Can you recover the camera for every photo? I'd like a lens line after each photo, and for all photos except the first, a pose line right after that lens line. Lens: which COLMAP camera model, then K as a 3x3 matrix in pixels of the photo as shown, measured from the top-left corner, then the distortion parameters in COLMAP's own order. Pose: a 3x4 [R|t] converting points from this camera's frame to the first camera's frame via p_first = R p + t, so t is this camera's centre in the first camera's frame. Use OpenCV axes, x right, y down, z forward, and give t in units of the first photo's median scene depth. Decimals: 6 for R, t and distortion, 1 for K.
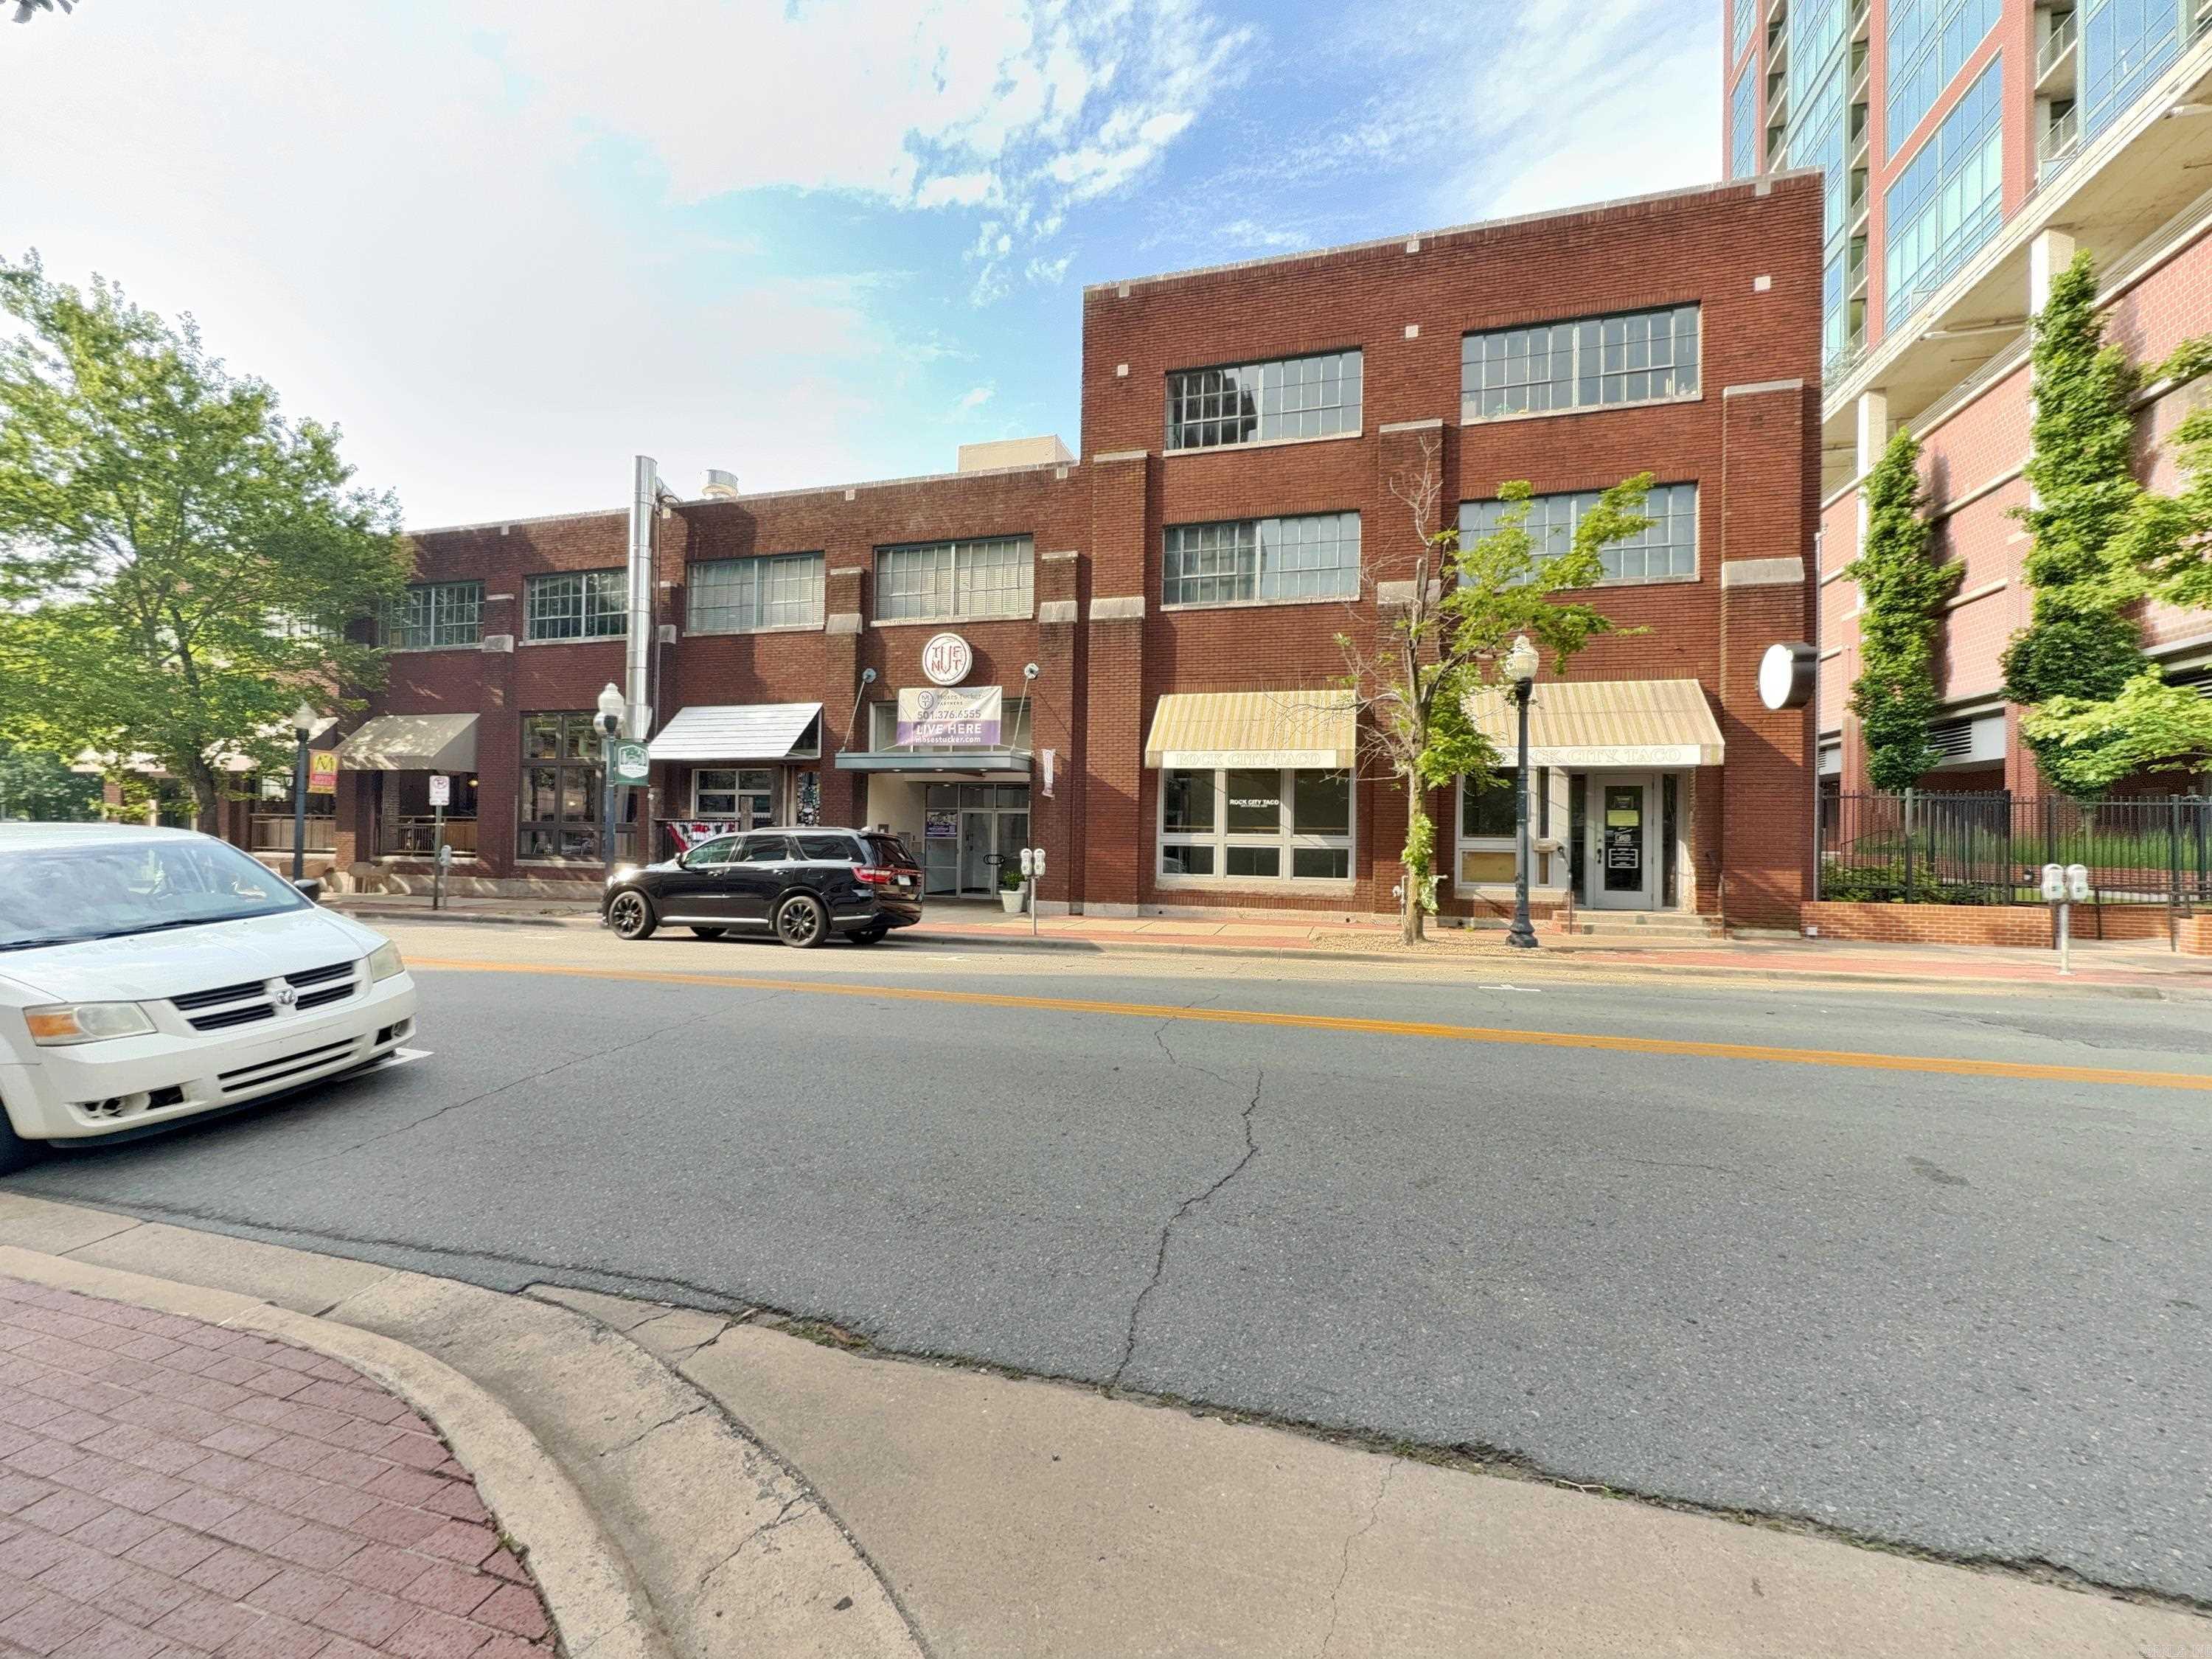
lens RADIAL K [[885.5, 0, 1114.5], [0, 885.5, 822.3], [0, 0, 1]] dist [0.002245, 0.000131]
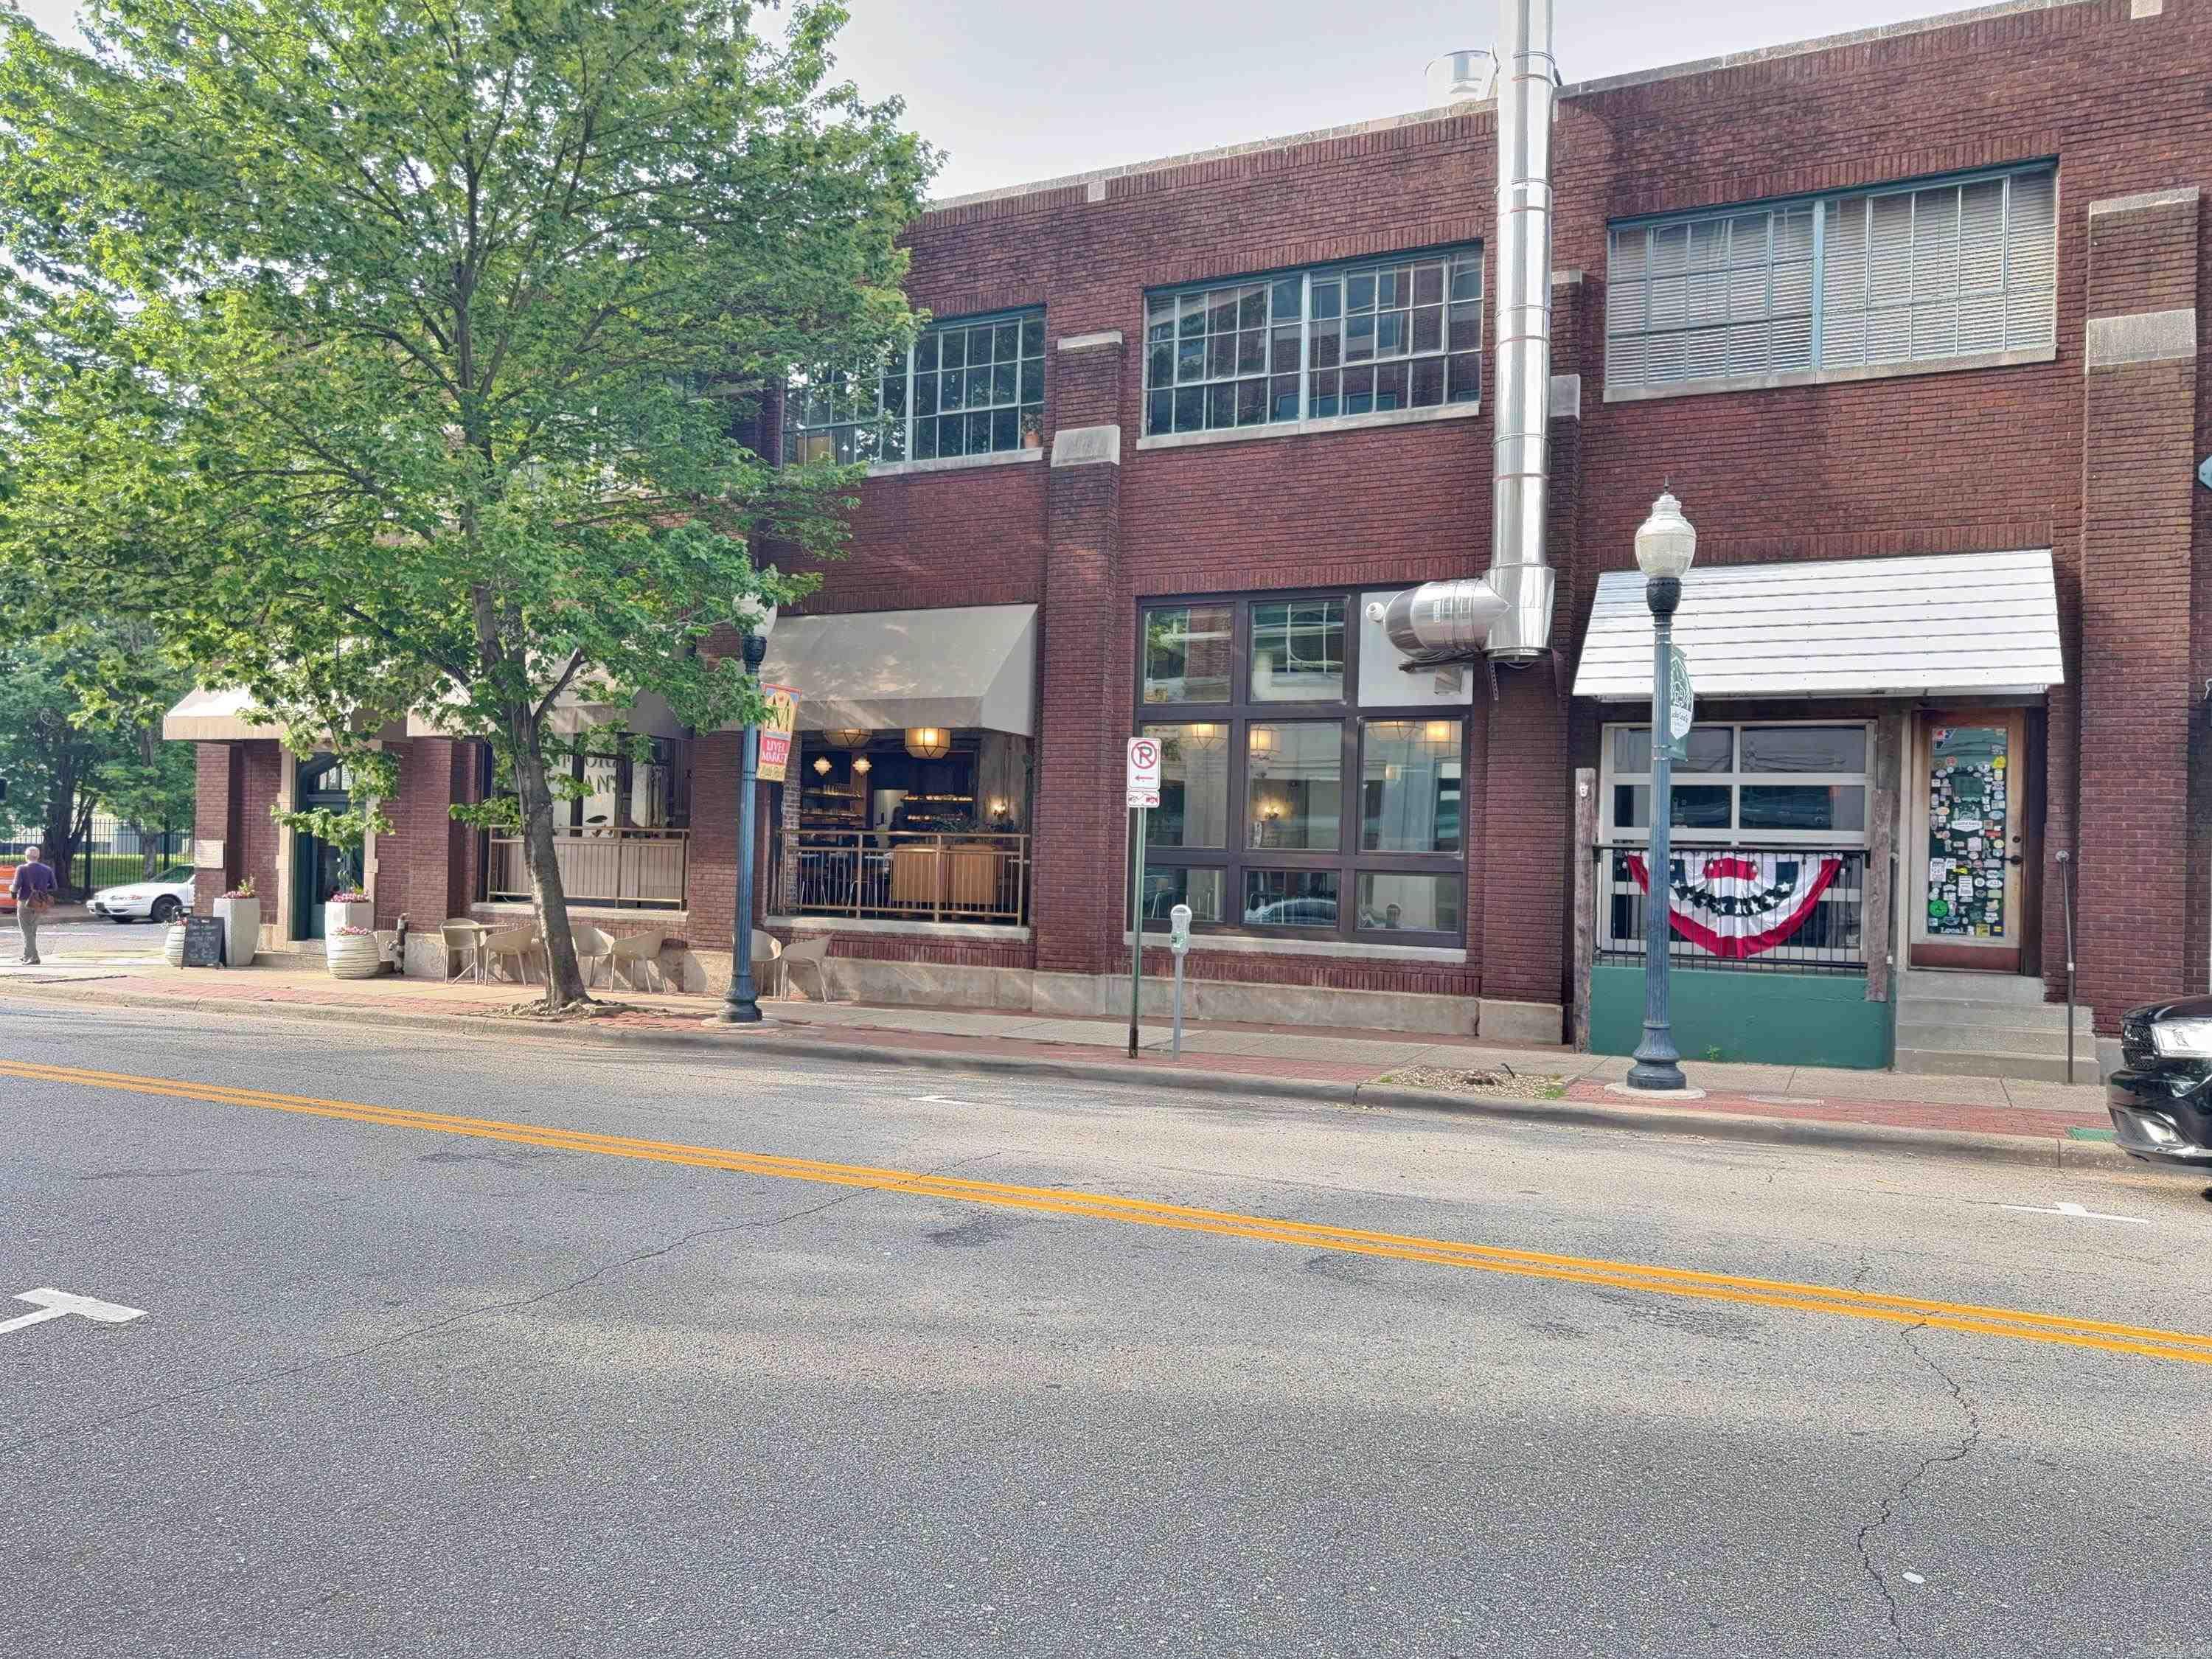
lens RADIAL K [[1750.1, 0, 1099.5], [0, 1750.1, 840.7], [0, 0, 1]] dist [-0.006018, -0.007053]
pose [[0.976813, 0.005744, -0.214019, -0.554673], [-0.005240, 0.999982, 0.002924, -0.006710], [0.214032, -0.001735, 0.976825, 0.159364]]
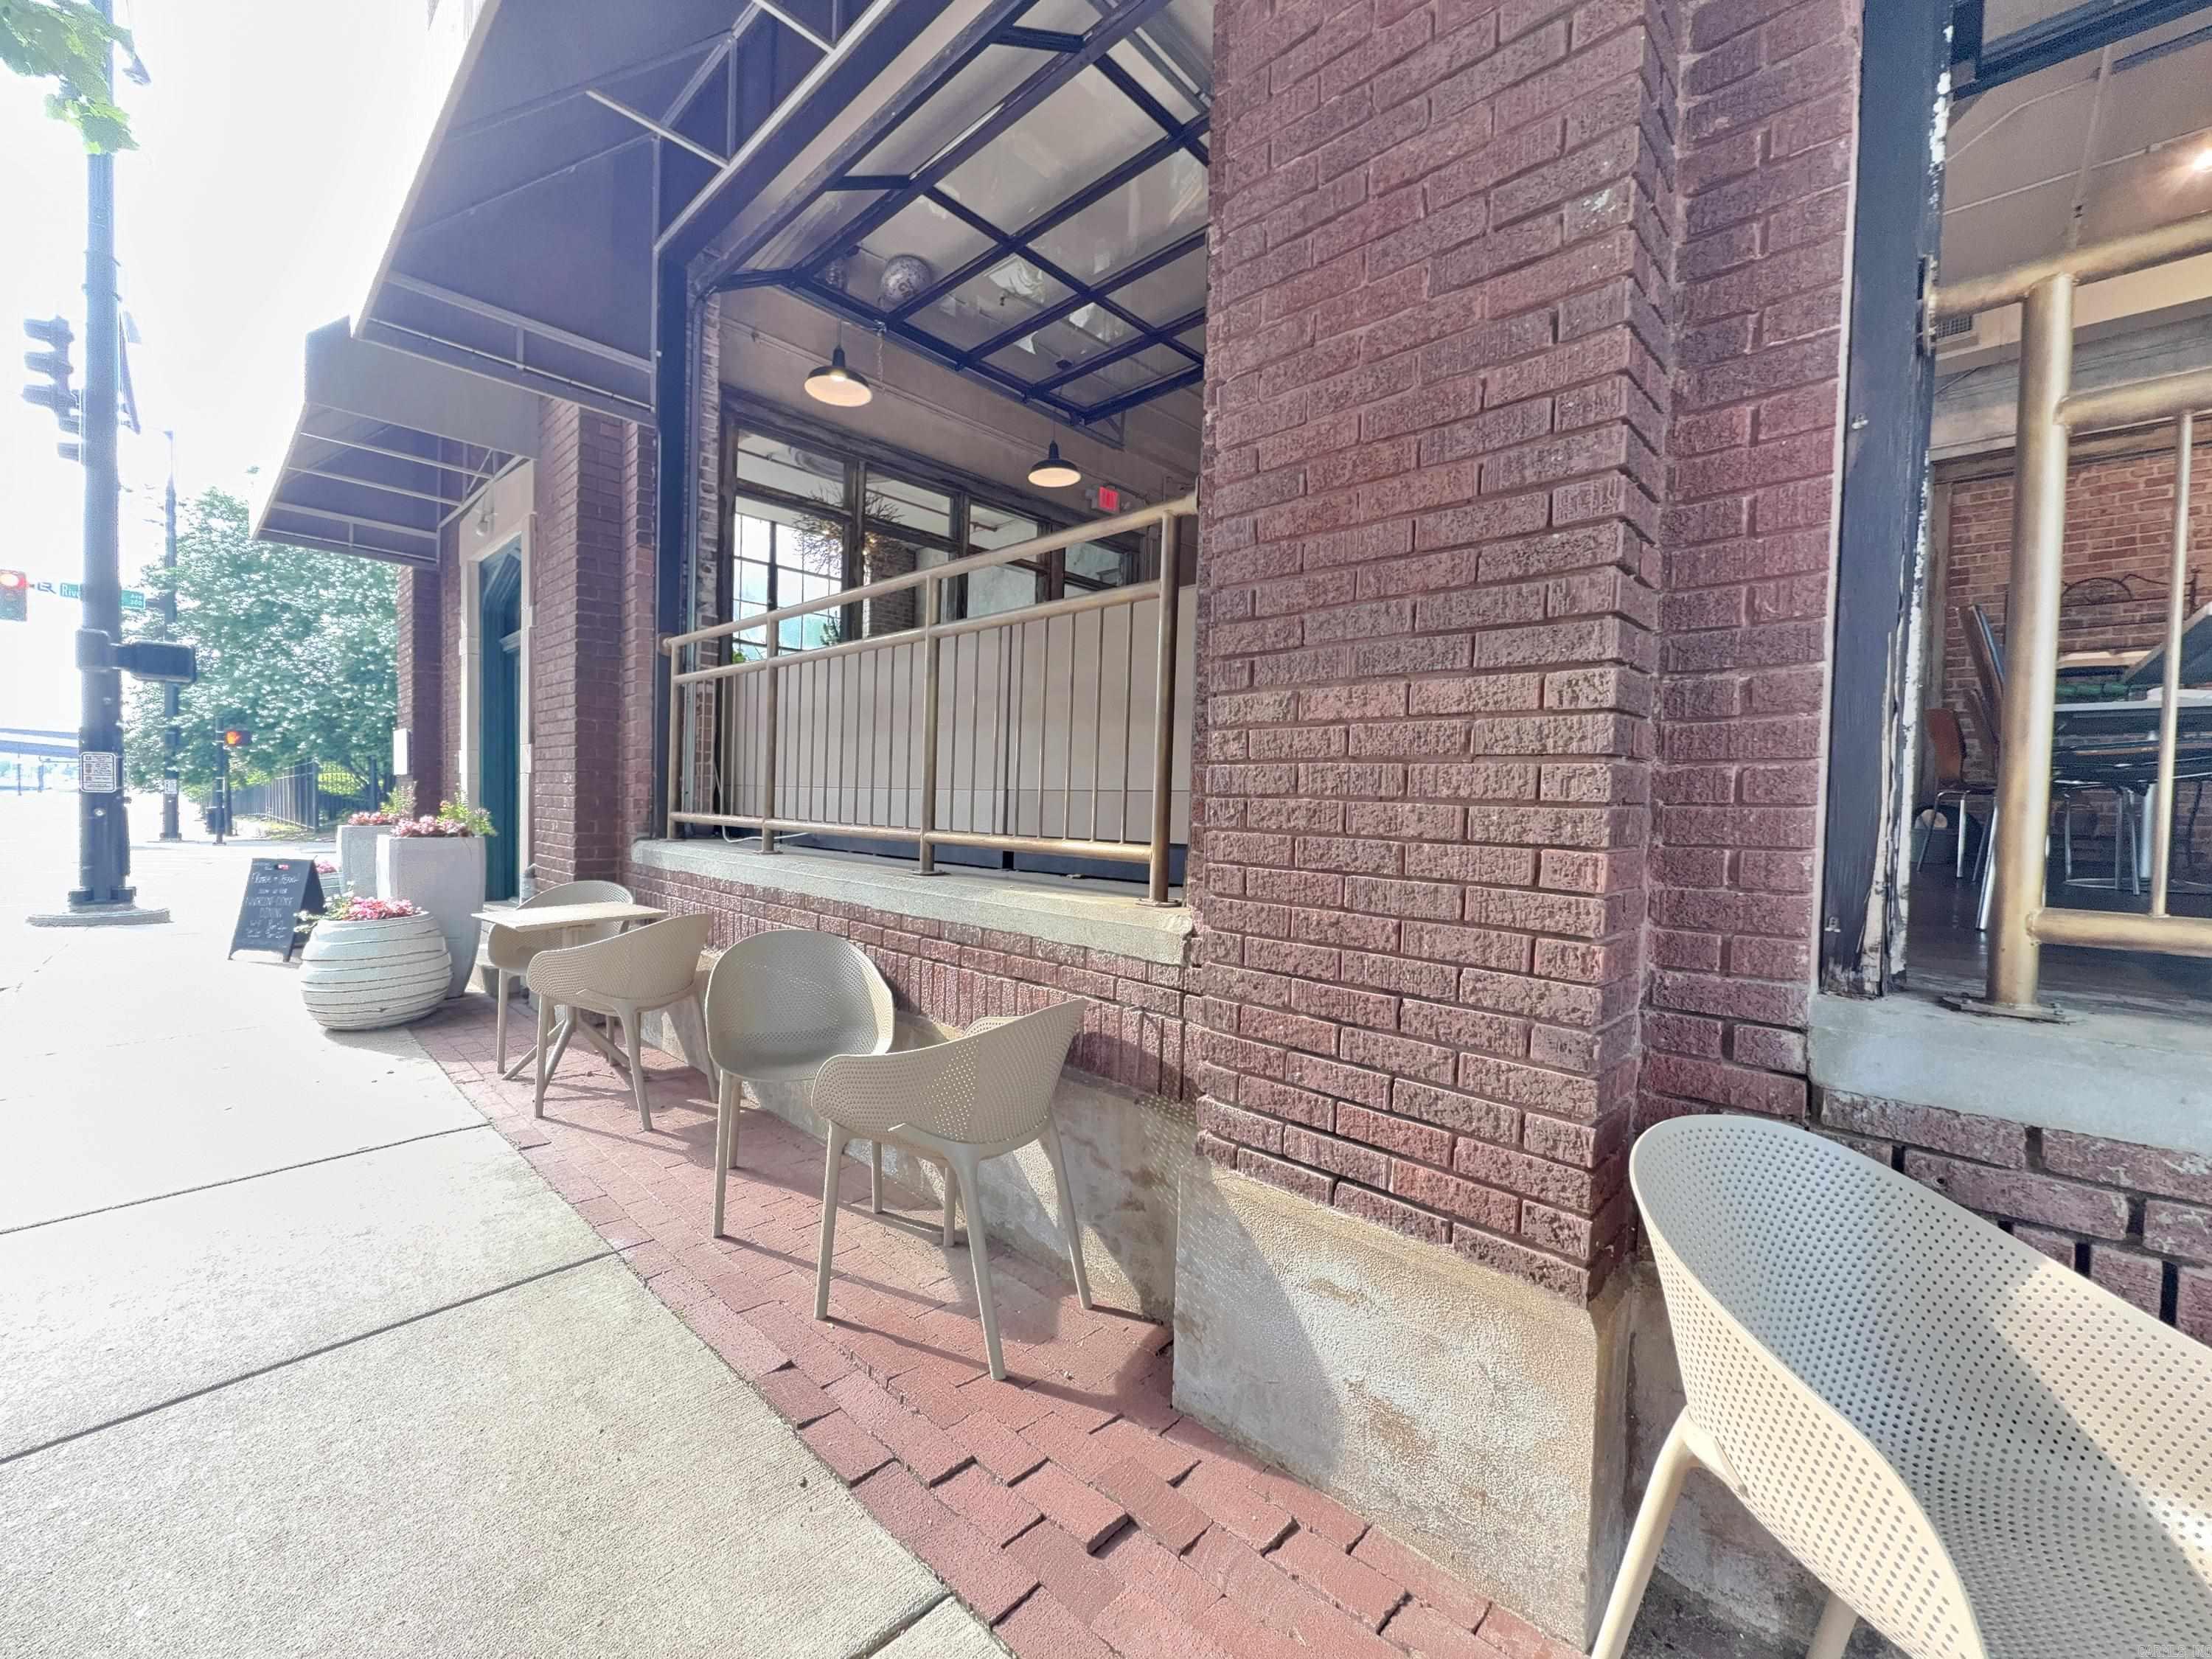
lens RADIAL K [[885.5, 0, 1114.5], [0, 885.5, 822.4], [0, 0, 1]] dist [0.002245, 0.000131]
pose [[0.883171, 0.018105, -0.468701, -1.009809], [-0.004014, 0.999510, 0.031047, 0.028905], [0.469033, -0.025538, 0.882811, 1.098028]]
